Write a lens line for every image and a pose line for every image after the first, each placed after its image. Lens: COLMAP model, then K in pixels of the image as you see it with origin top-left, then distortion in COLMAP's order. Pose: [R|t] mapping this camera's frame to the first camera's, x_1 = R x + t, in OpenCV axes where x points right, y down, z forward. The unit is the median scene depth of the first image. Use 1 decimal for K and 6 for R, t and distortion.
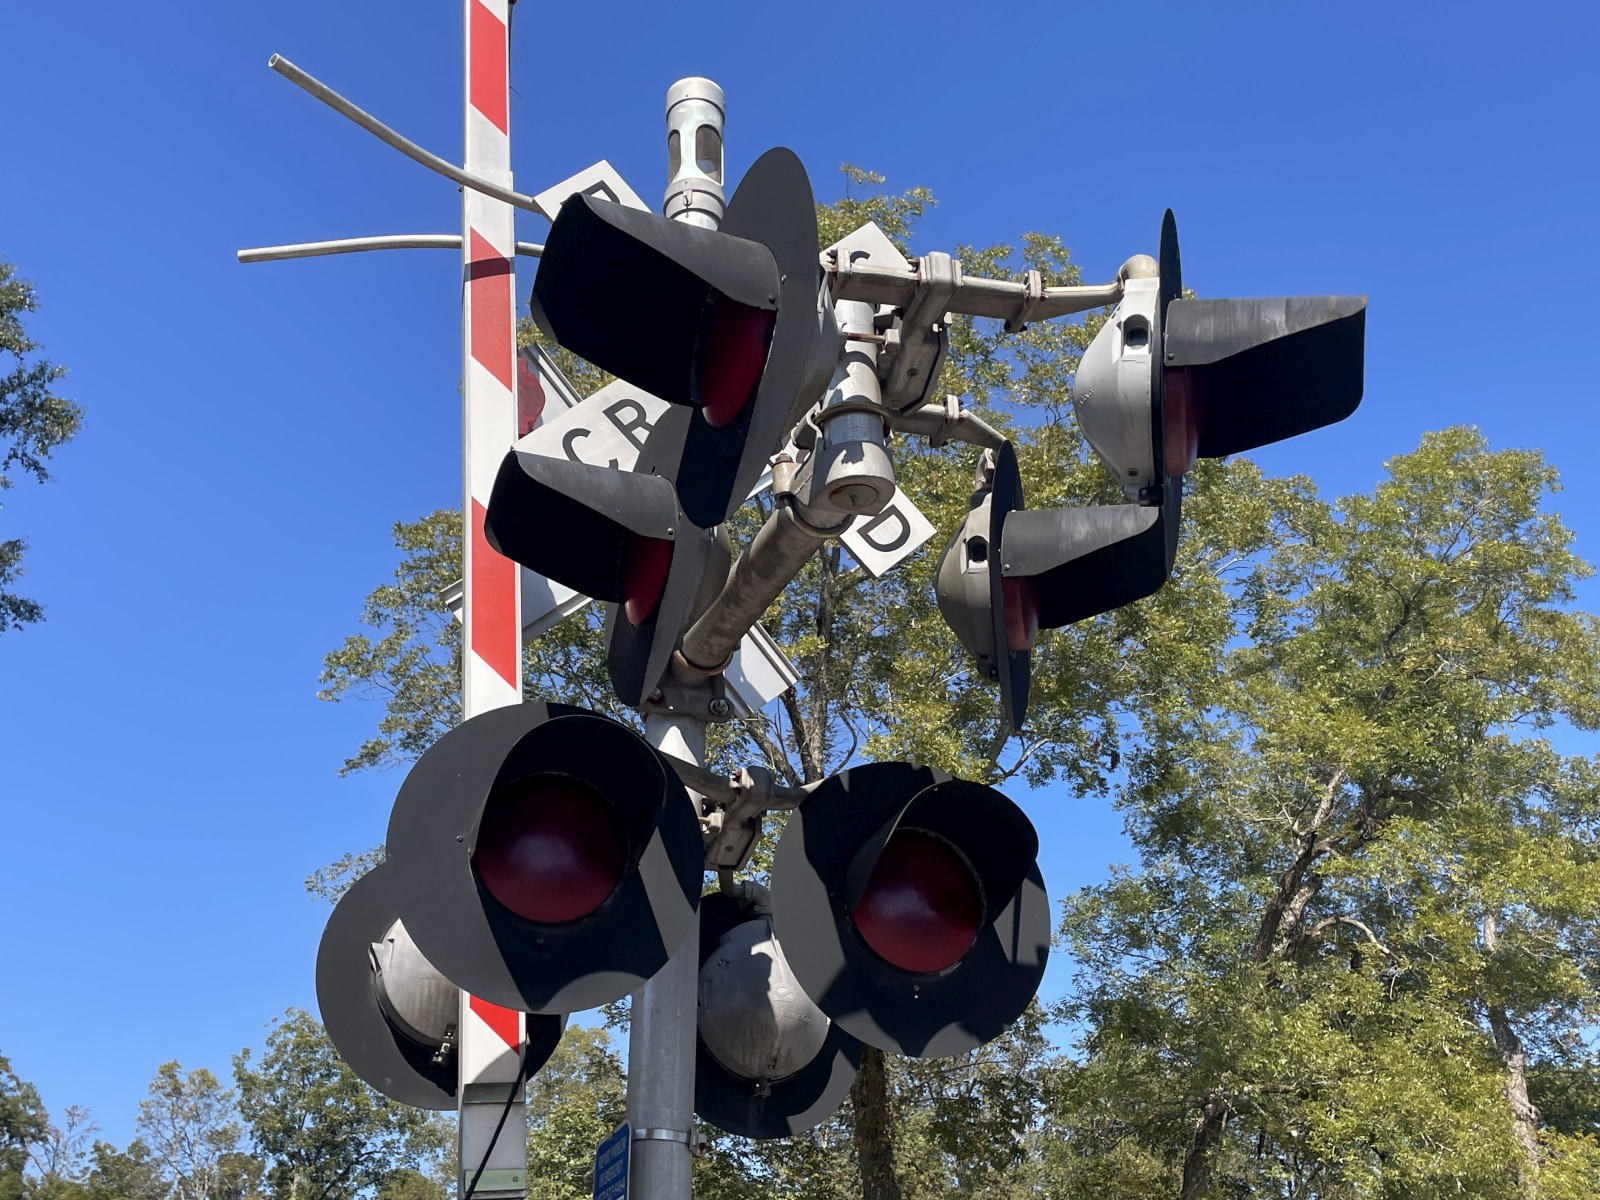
lens RADIAL K [[1698.1, 0, 761.9], [0, 1698.1, 582.3], [0, 0, 1]] dist [0.051020, 0.000000]
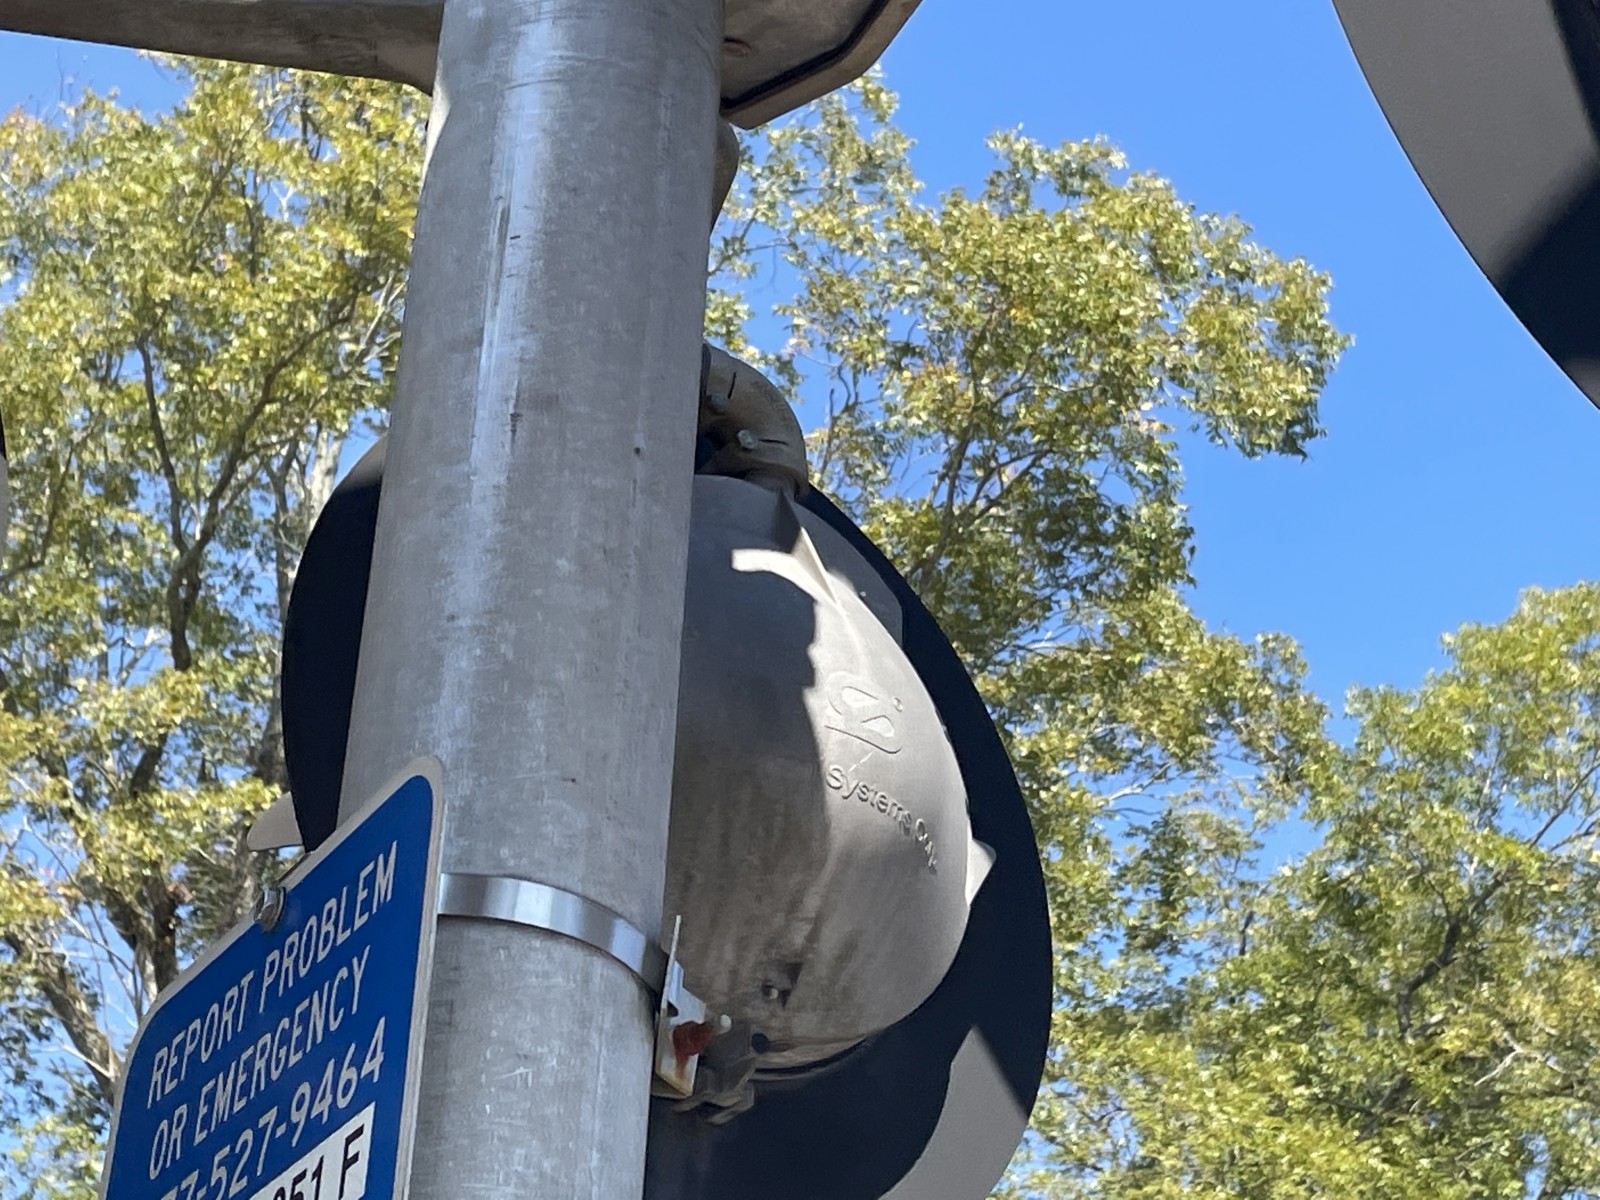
lens RADIAL K [[3465.4, 0, 817.0], [0, 3465.4, 570.4], [0, 0, 1]] dist [0.195352, 0.000000]
pose [[0.968410, 0.159614, 0.191588, -0.009451], [-0.145396, 0.985611, -0.086202, 0.026661], [-0.202590, 0.055623, 0.977683, 0.050544]]
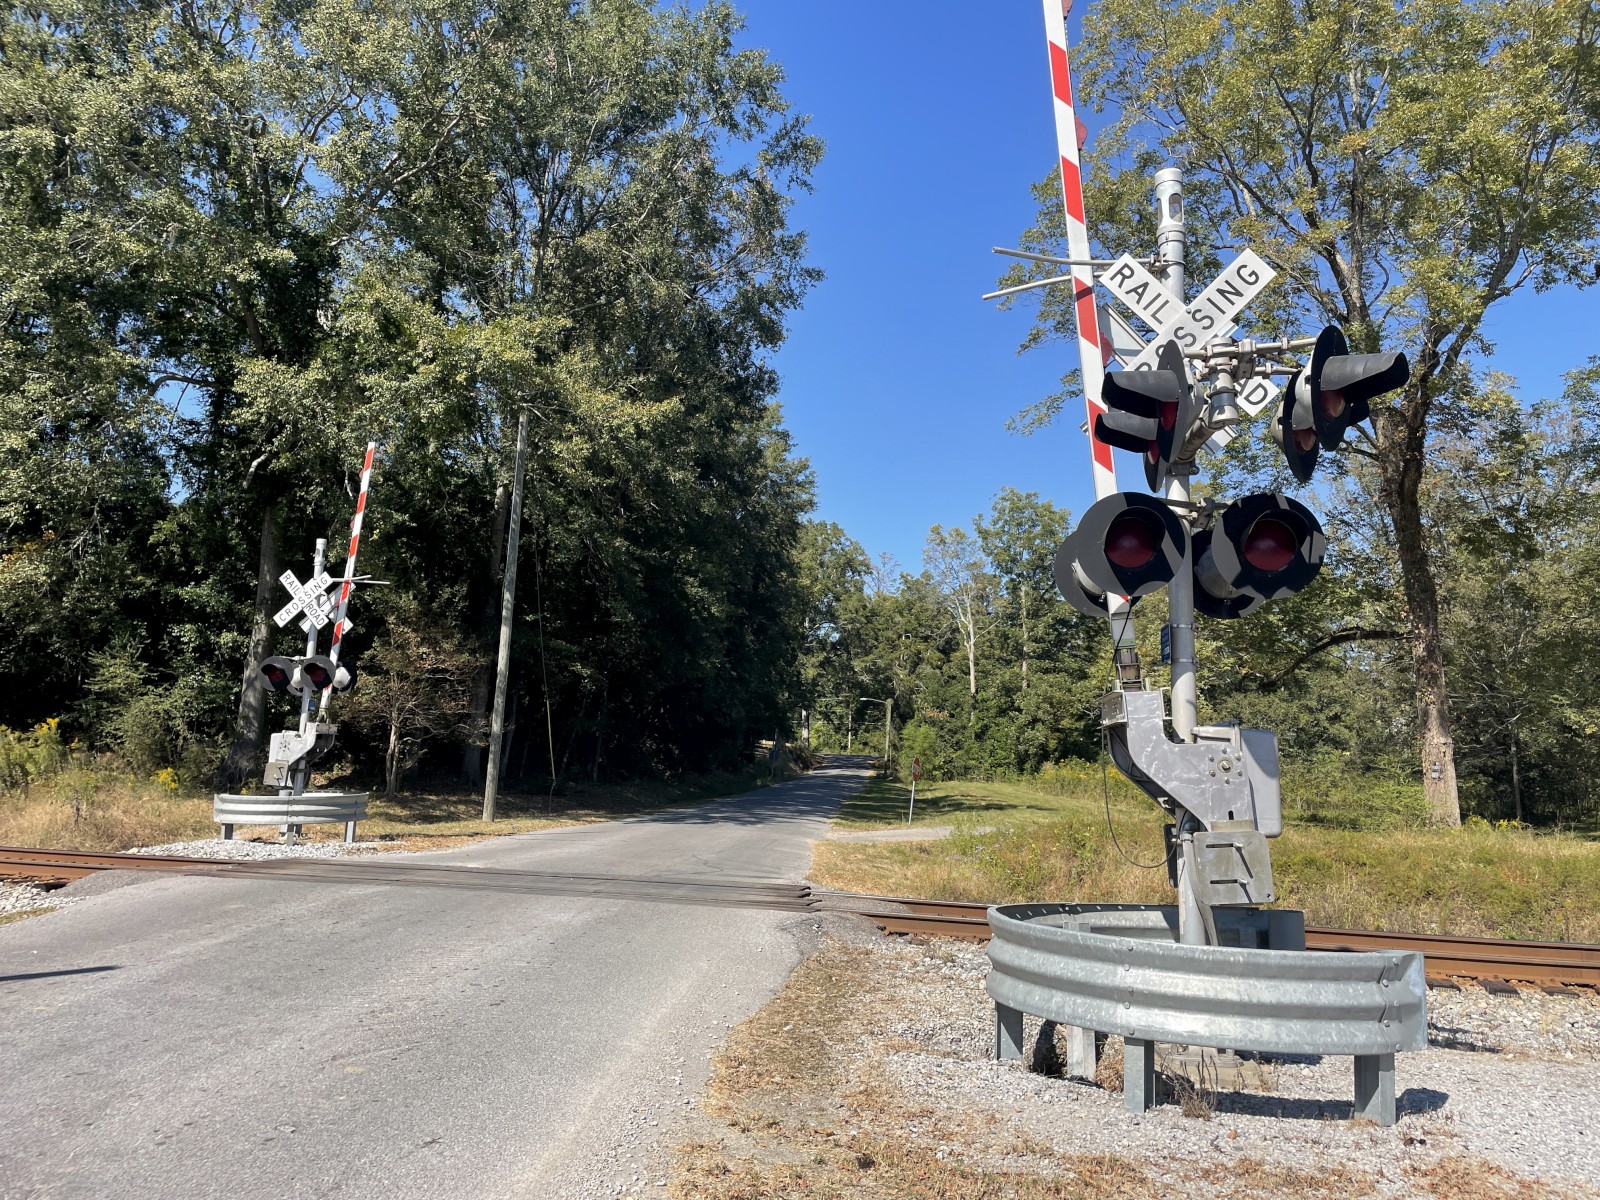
lens RADIAL K [[1208.6, 0, 805.7], [0, 1208.6, 573.6], [0, 0, 1]] dist [0.089602, -0.118858]
pose [[0.908895, -0.060341, -0.412636, 0.022292], [0.190267, 0.940490, 0.281561, -0.047356], [0.371090, -0.334421, 0.866288, -0.102435]]
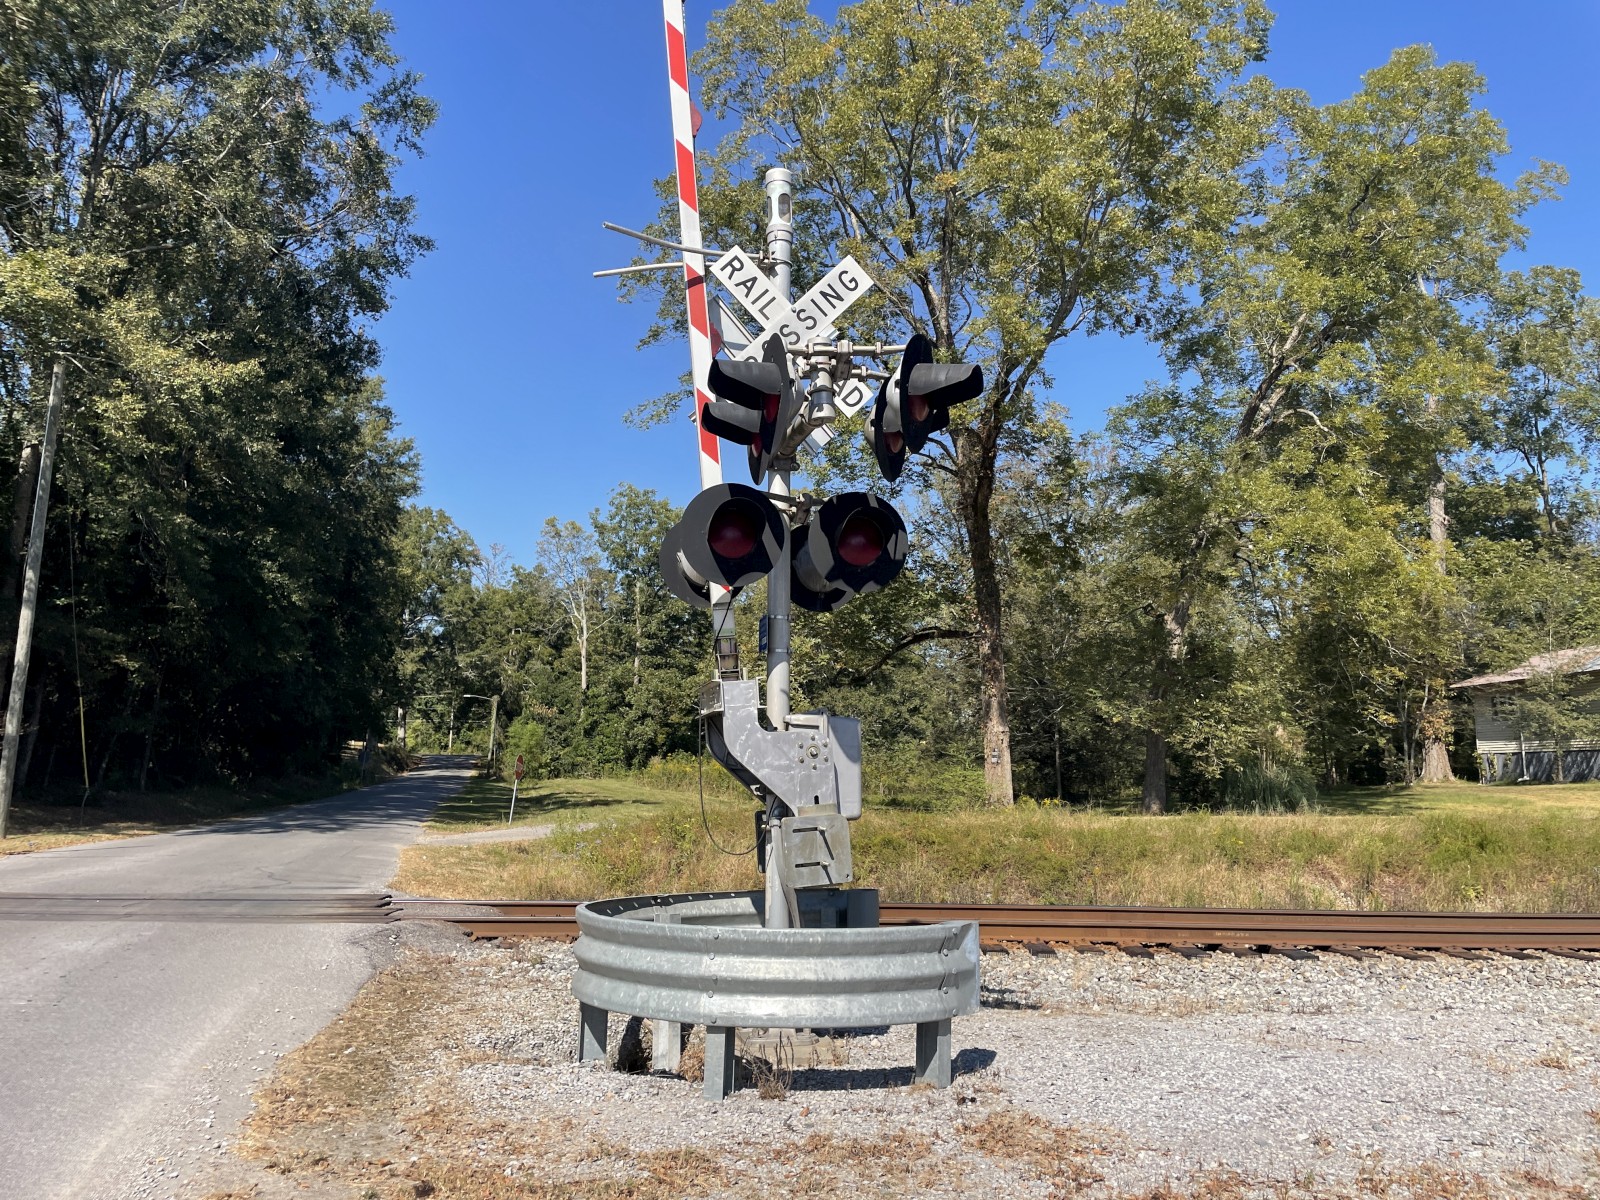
lens RADIAL K [[1208.6, 0, 815.7], [0, 1208.6, 577.7], [0, 0, 1]] dist [0.089602, -0.118858]
pose [[0.994234, -0.028668, -0.103325, 0.022765], [0.061310, 0.942532, 0.328444, -0.043733], [0.087971, -0.332885, 0.938855, -0.097031]]
